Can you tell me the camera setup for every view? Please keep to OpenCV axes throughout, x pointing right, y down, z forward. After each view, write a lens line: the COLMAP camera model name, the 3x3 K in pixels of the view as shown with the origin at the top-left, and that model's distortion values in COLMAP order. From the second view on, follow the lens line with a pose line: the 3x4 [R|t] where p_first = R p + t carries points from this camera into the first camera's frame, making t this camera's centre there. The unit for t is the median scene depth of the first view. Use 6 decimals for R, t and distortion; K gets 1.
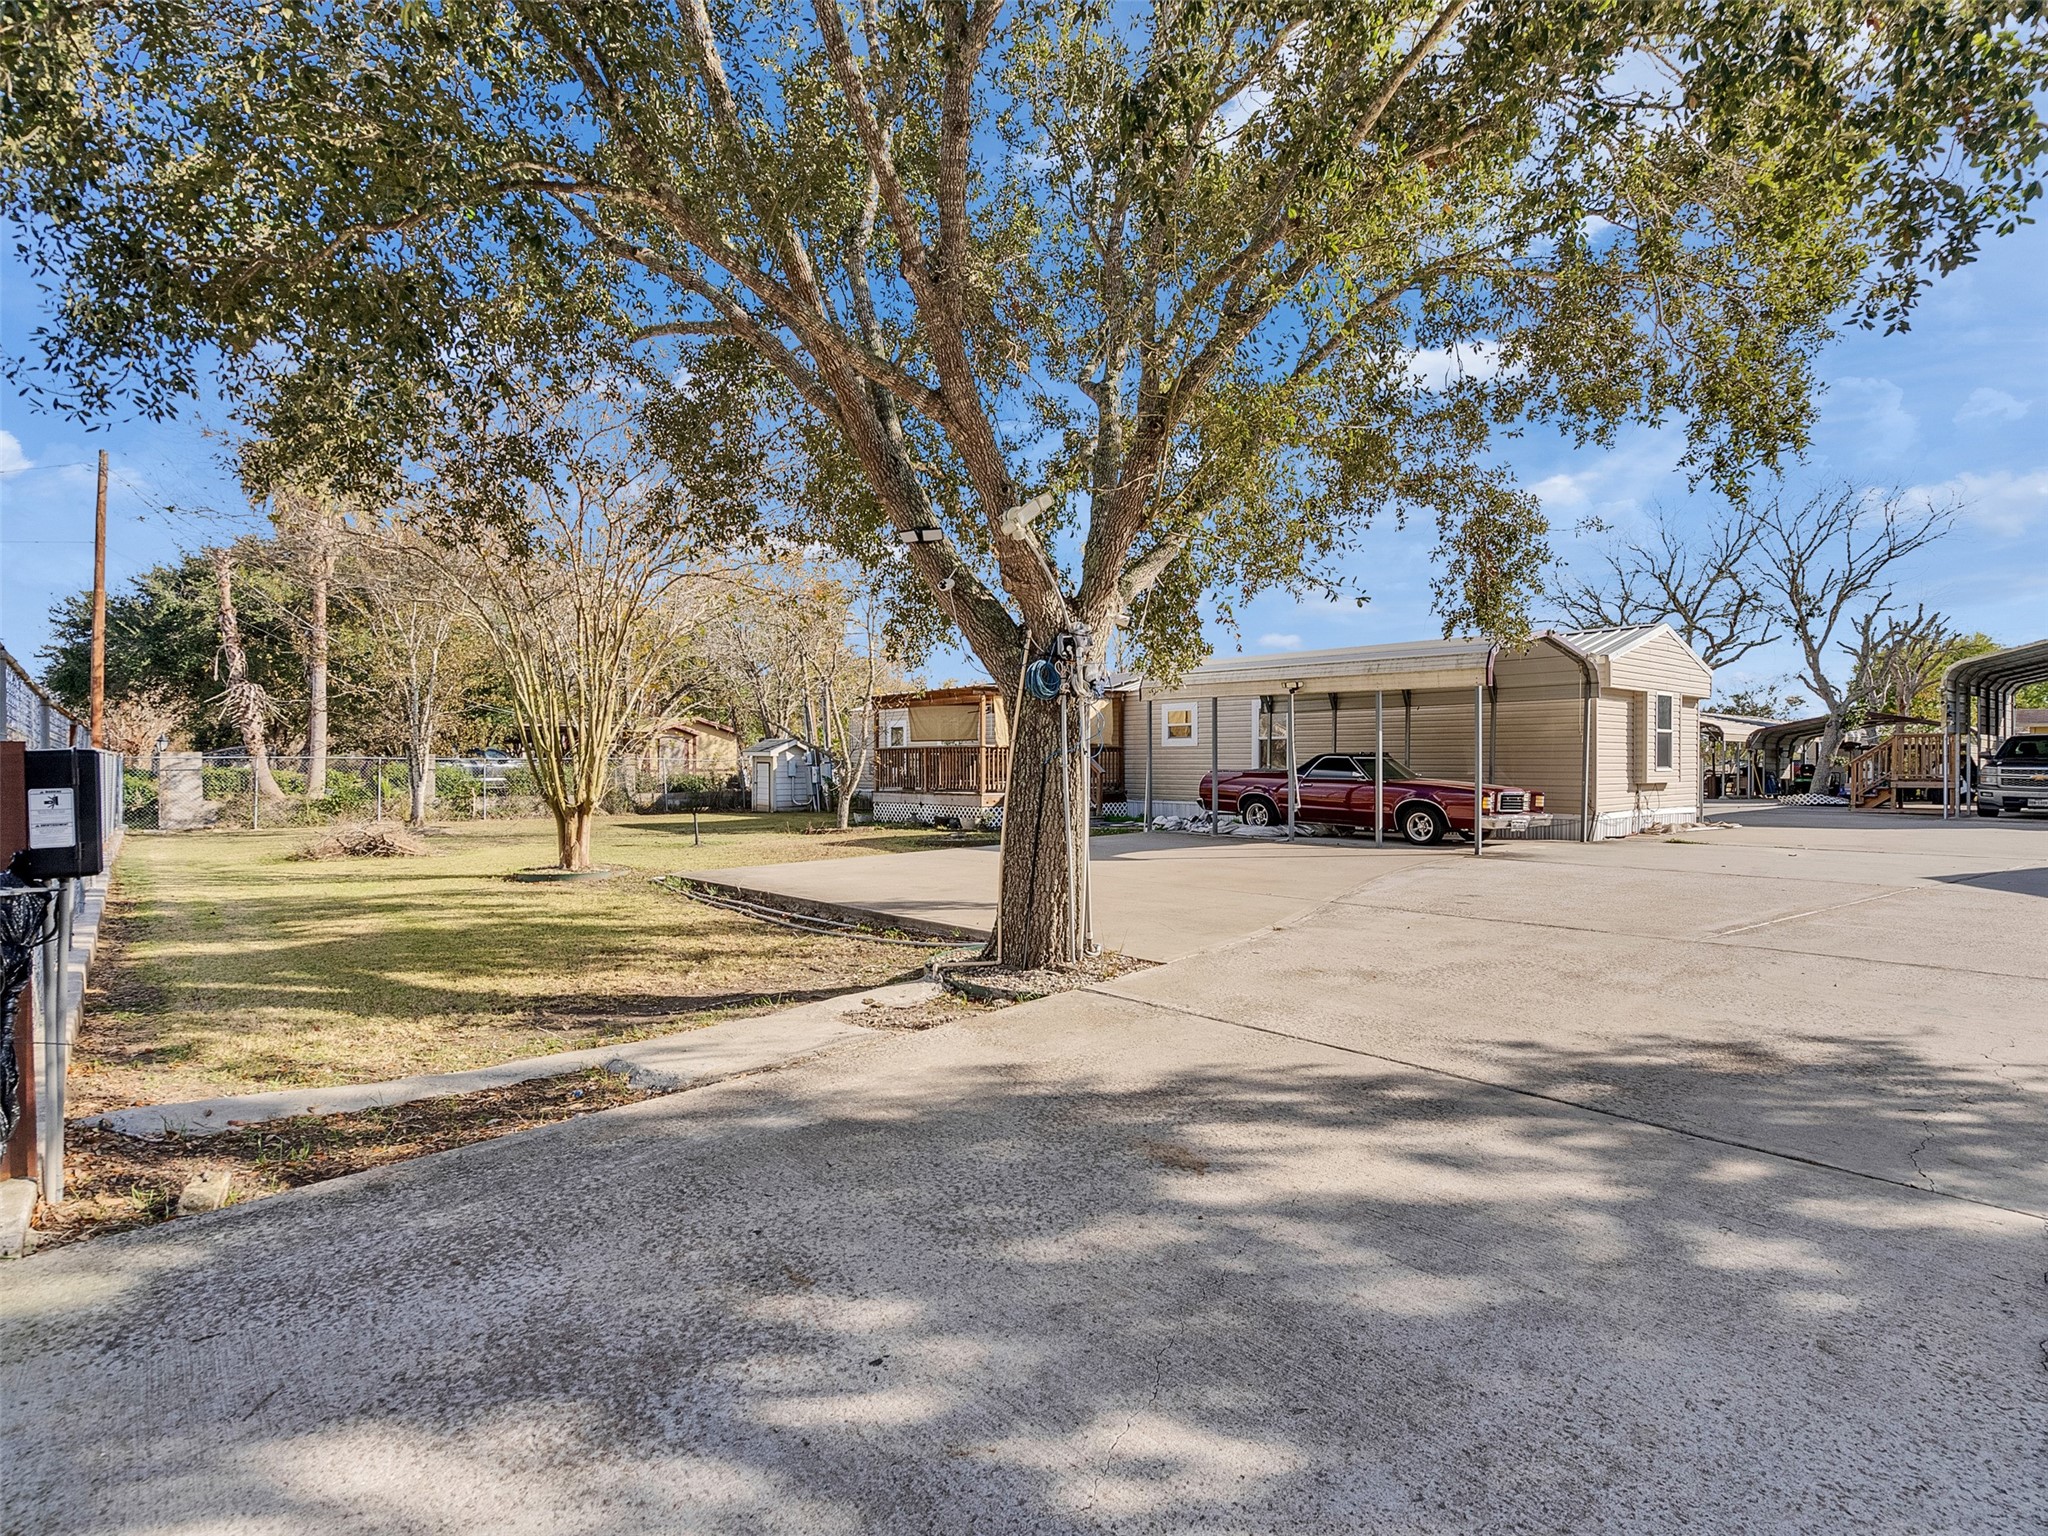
lens RADIAL K [[1050.8, 0, 1006.9], [0, 1050.8, 771.7], [0, 0, 1]] dist [-0.009594, 0.010678]
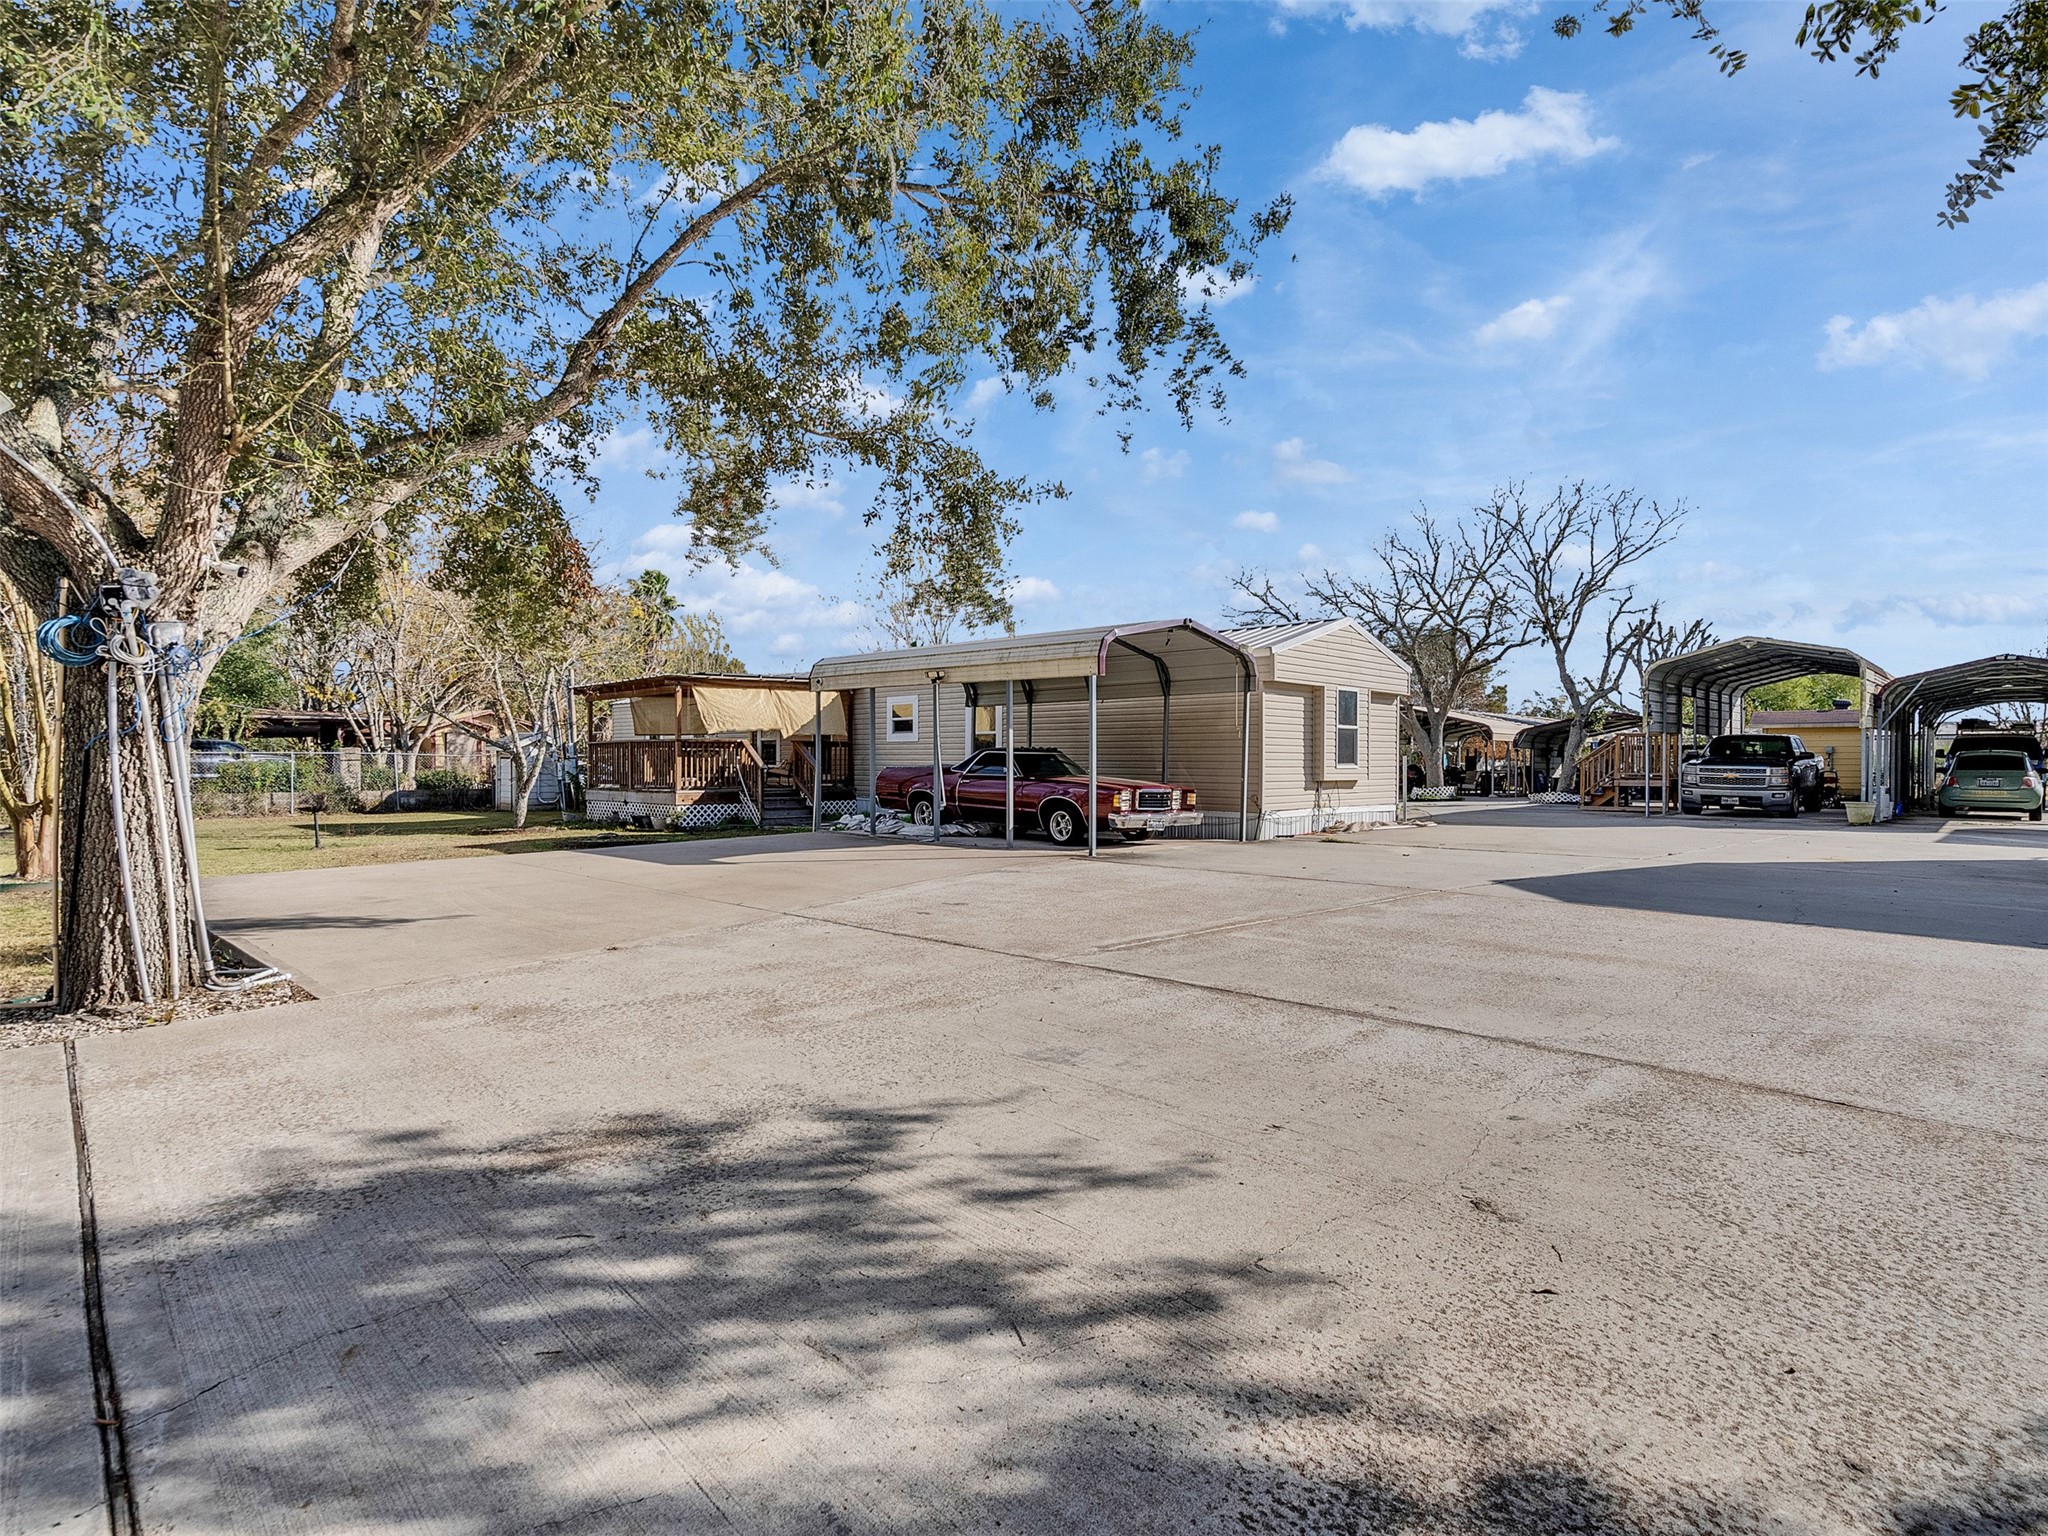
lens RADIAL K [[1050.8, 0, 1006.9], [0, 1050.8, 771.7], [0, 0, 1]] dist [-0.009594, 0.010678]
pose [[0.995601, 0.002451, 0.093664, 0.207920], [-0.002596, 0.999996, 0.001424, 0.002000], [-0.093660, -0.001661, 0.995603, 0.052492]]
